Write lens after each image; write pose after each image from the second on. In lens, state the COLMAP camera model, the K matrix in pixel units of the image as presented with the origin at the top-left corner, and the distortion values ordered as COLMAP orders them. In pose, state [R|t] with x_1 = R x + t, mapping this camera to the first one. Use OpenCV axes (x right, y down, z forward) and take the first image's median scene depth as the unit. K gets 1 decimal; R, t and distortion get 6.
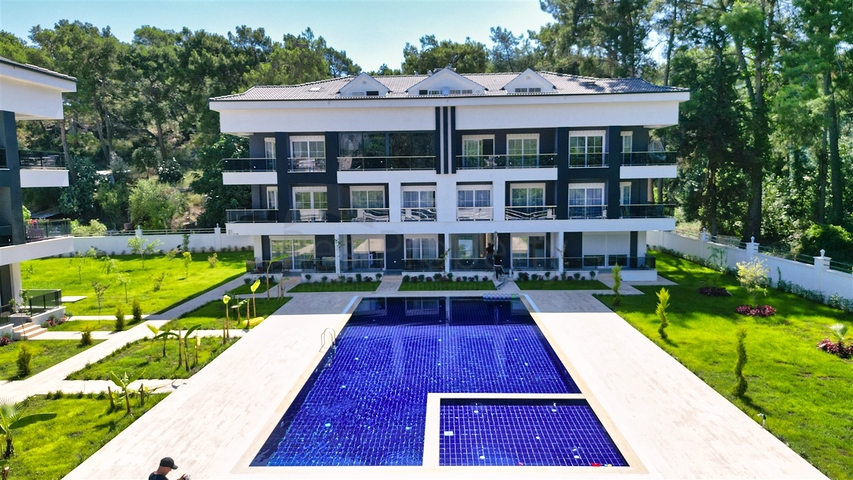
lens RADIAL K [[583.3, 0, 426.2], [0, 583.3, 267.1], [0, 0, 1]] dist [0.040484, -0.005906]
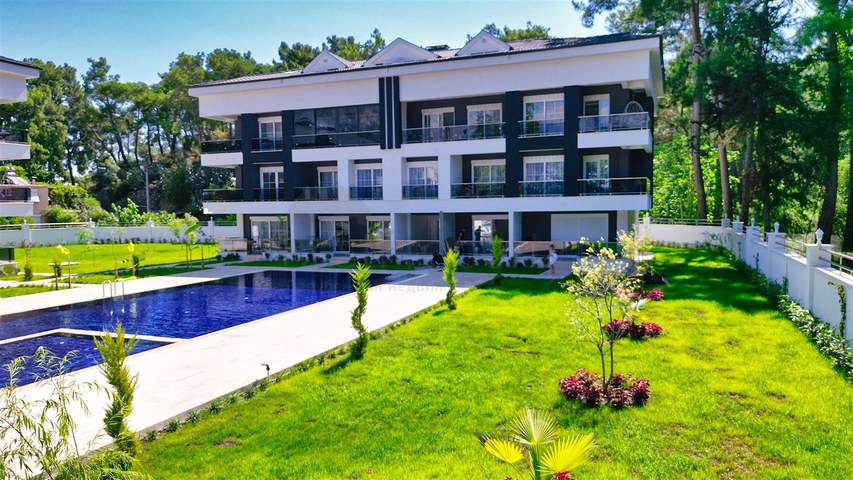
lens RADIAL K [[583.3, 0, 426.2], [0, 583.3, 267.1], [0, 0, 1]] dist [0.040484, -0.005906]
pose [[0.945579, 0.036986, -0.323283, 0.393345], [-0.048225, 0.998476, -0.026824, 0.052041], [0.321798, 0.040954, 0.945922, 0.133848]]
